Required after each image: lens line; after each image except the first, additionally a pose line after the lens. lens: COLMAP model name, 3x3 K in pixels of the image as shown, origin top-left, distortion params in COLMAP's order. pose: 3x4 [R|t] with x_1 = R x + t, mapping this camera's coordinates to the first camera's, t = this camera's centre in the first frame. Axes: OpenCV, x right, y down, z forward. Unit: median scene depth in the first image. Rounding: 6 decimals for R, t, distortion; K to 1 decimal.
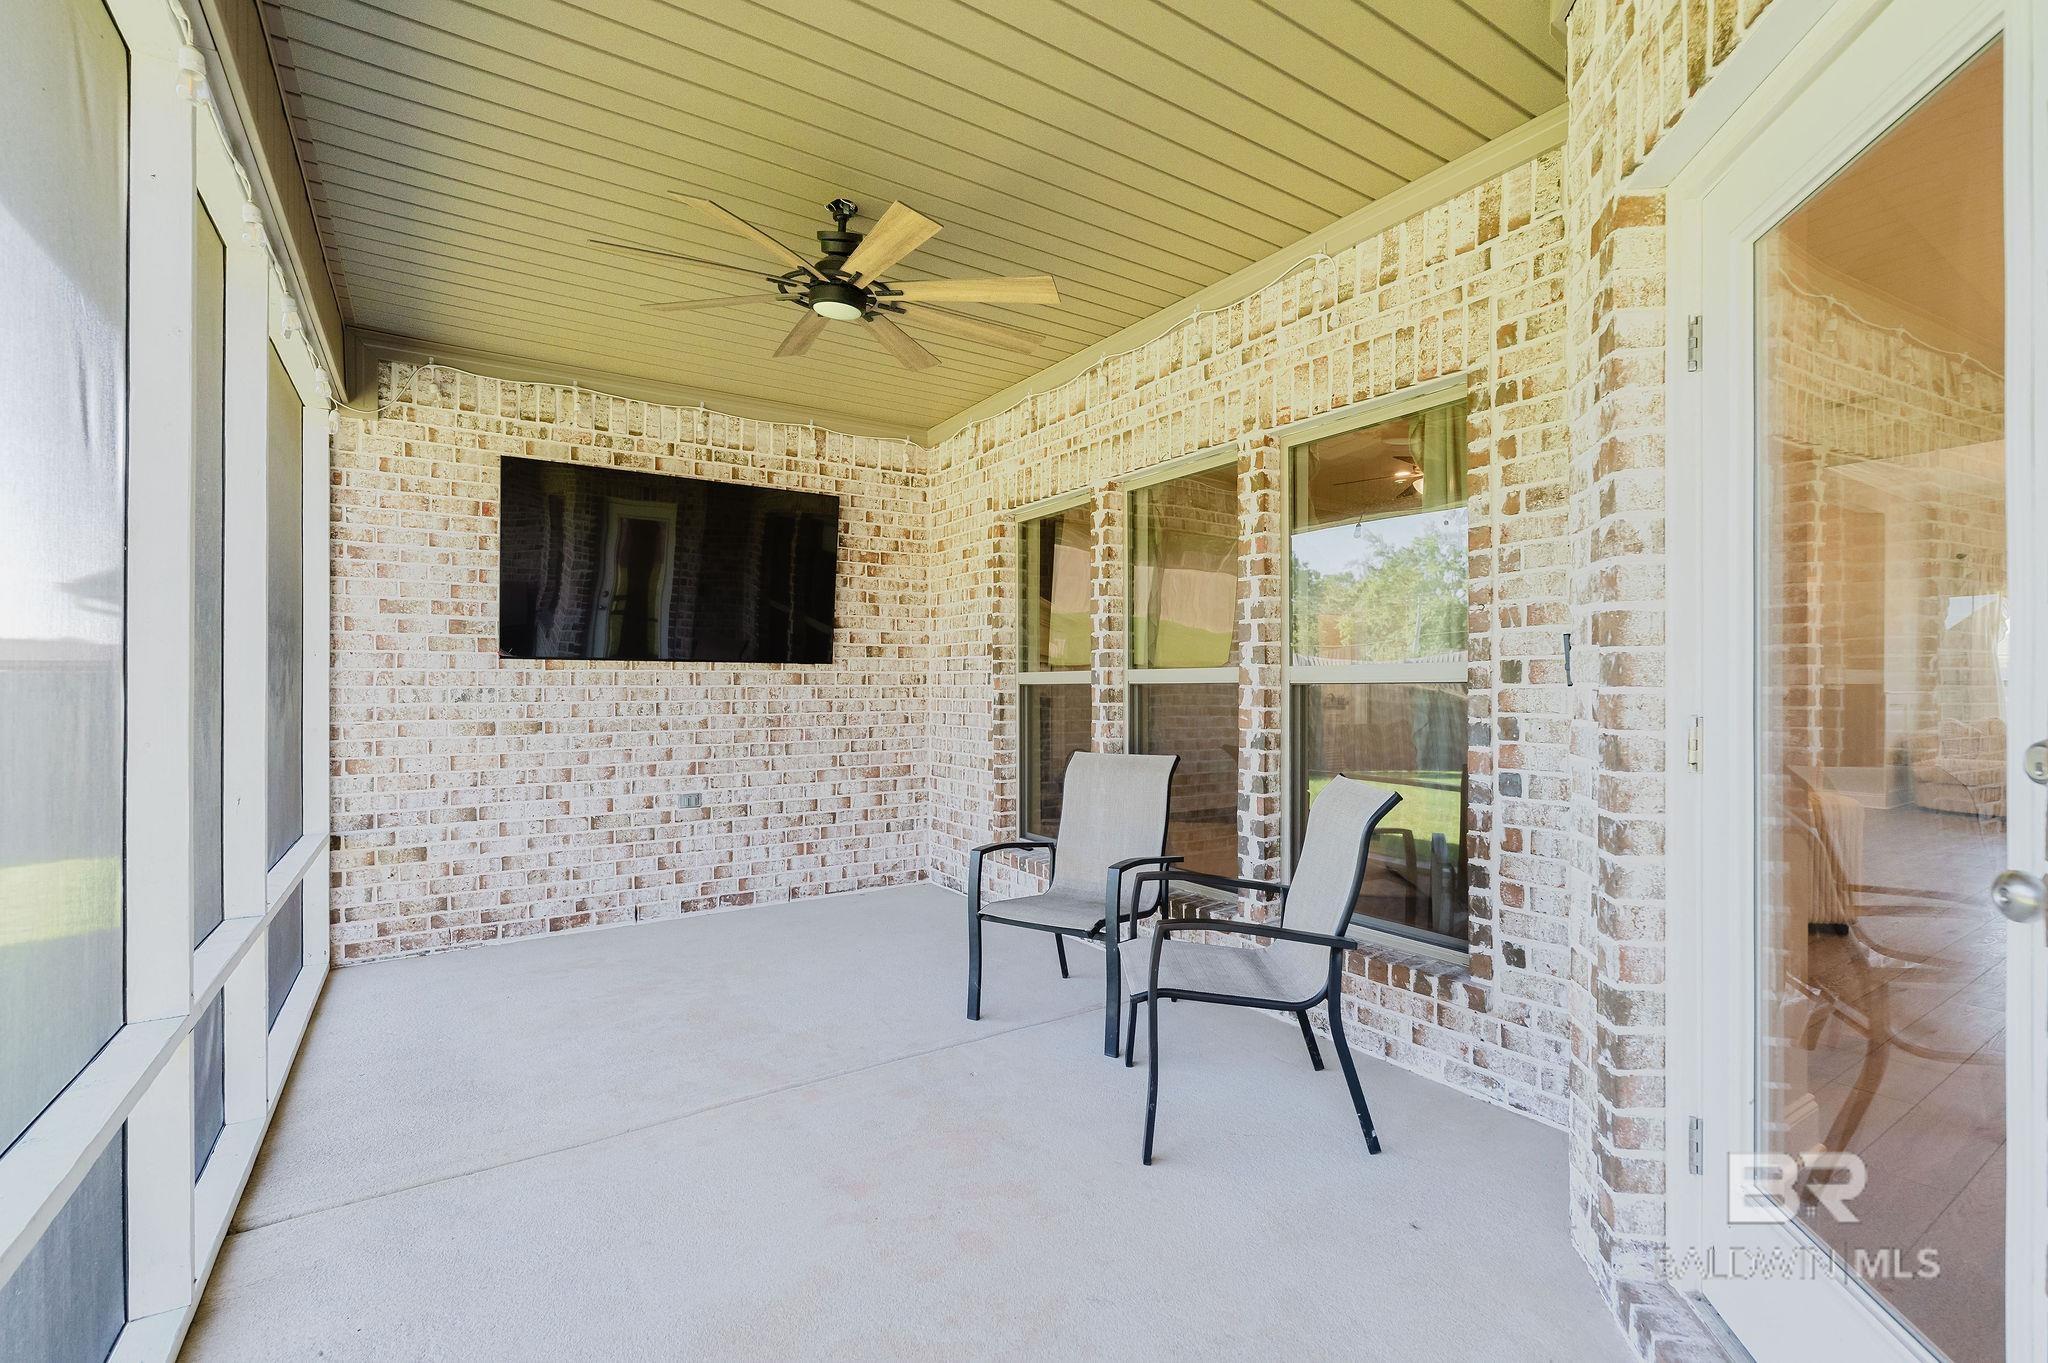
lens RADIAL K [[901.5, 0, 1026.6], [0, 901.5, 684.9], [0, 0, 1]] dist [-0.006499, 0.001136]
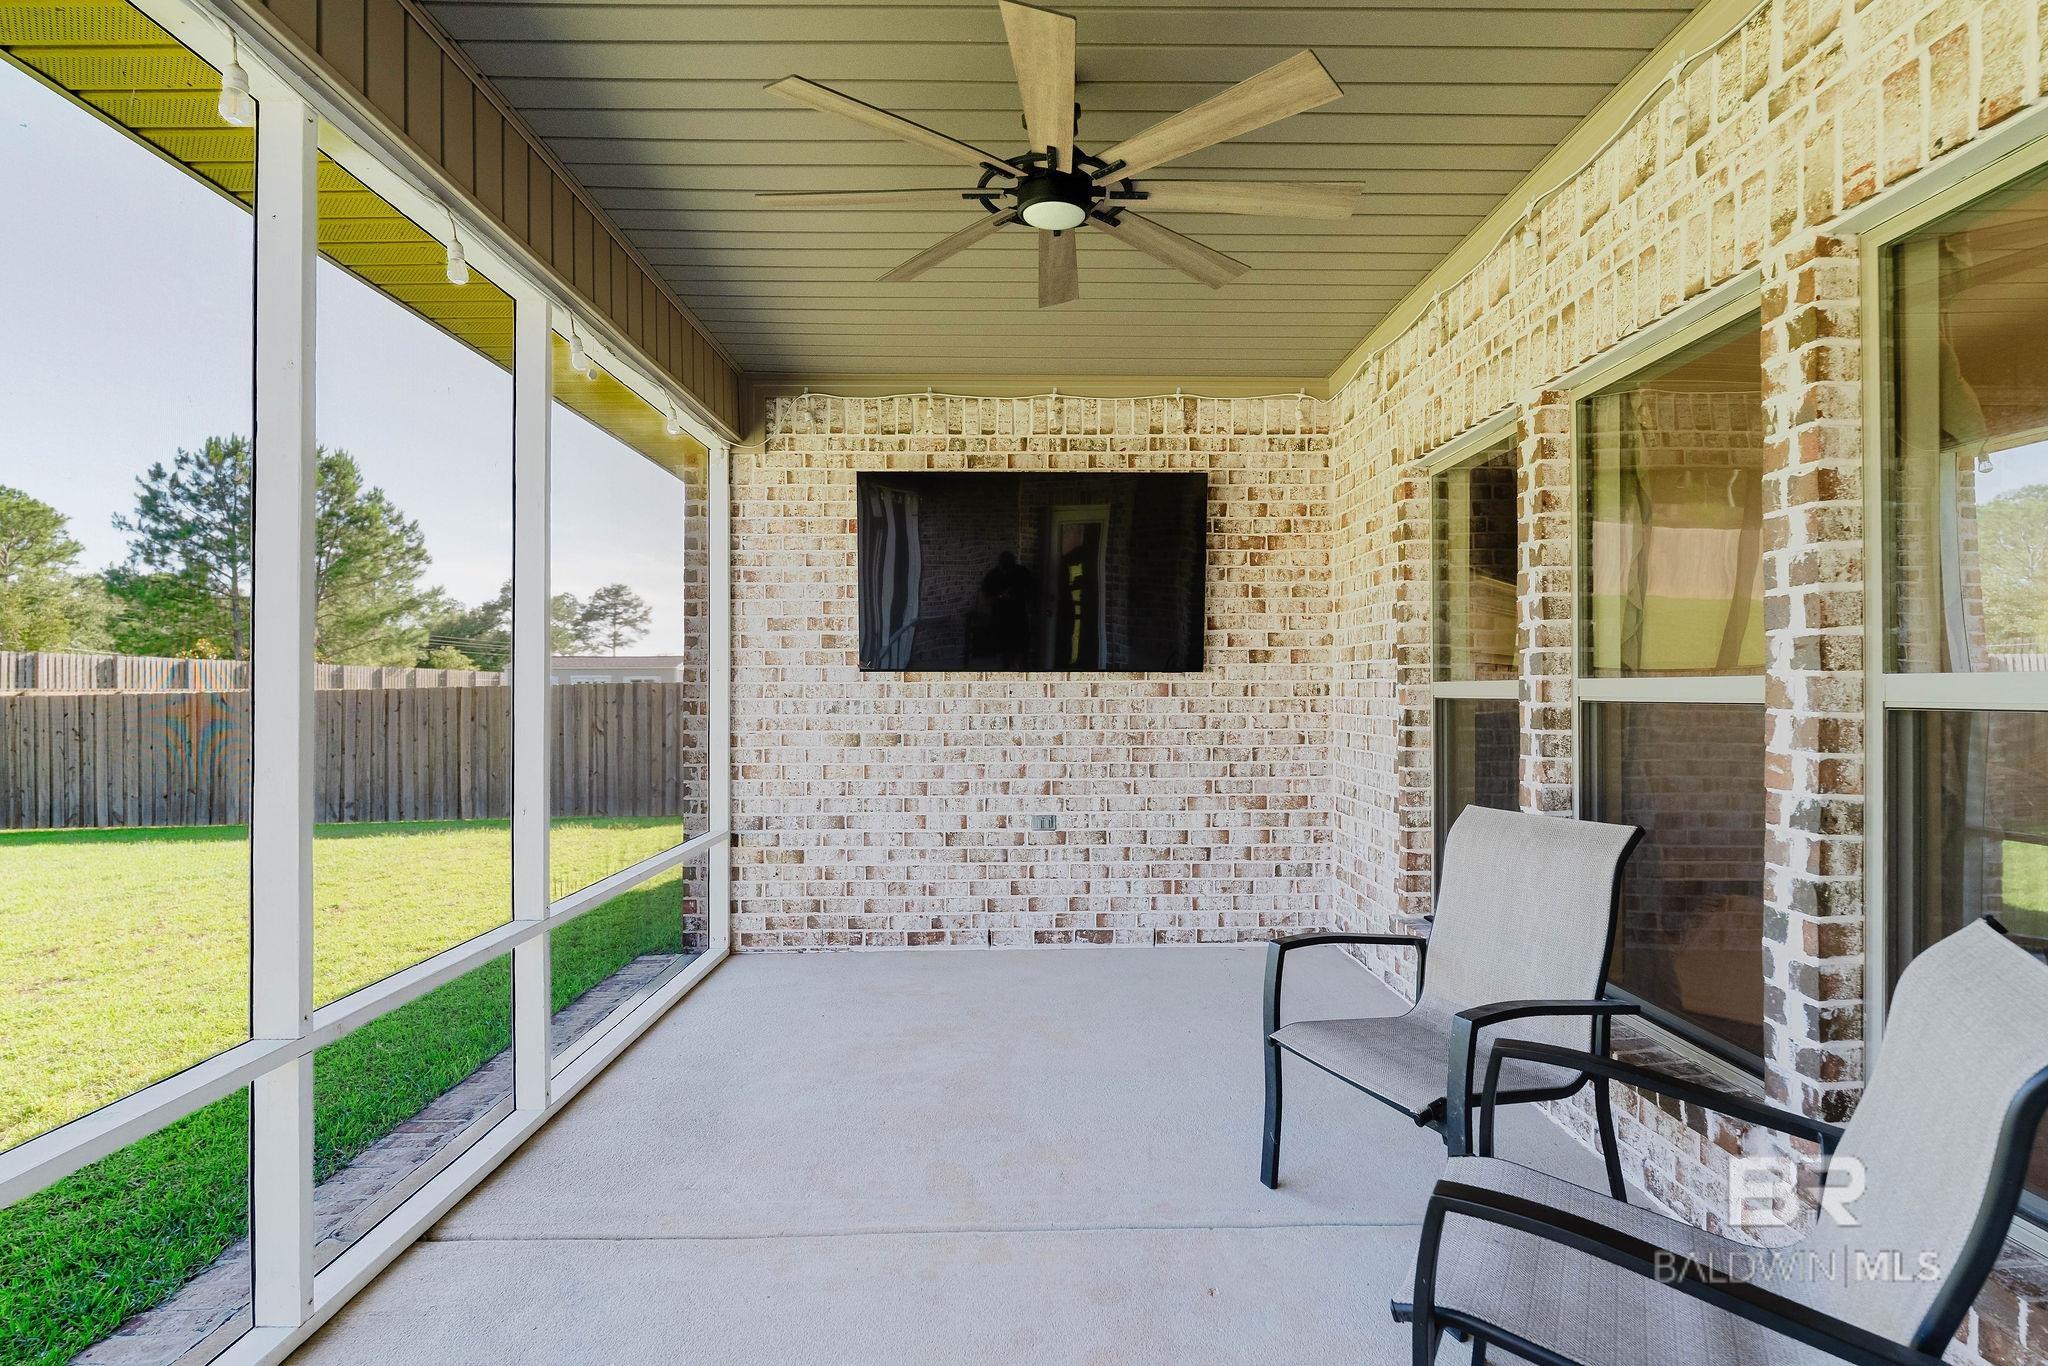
lens RADIAL K [[901.5, 0, 1027.3], [0, 901.5, 685.0], [0, 0, 1]] dist [-0.006499, 0.001136]
pose [[0.842800, -0.002776, -0.538219, 0.125767], [0.001328, 0.999994, -0.003078, -0.010888], [0.538225, 0.001879, 0.842799, 0.248674]]
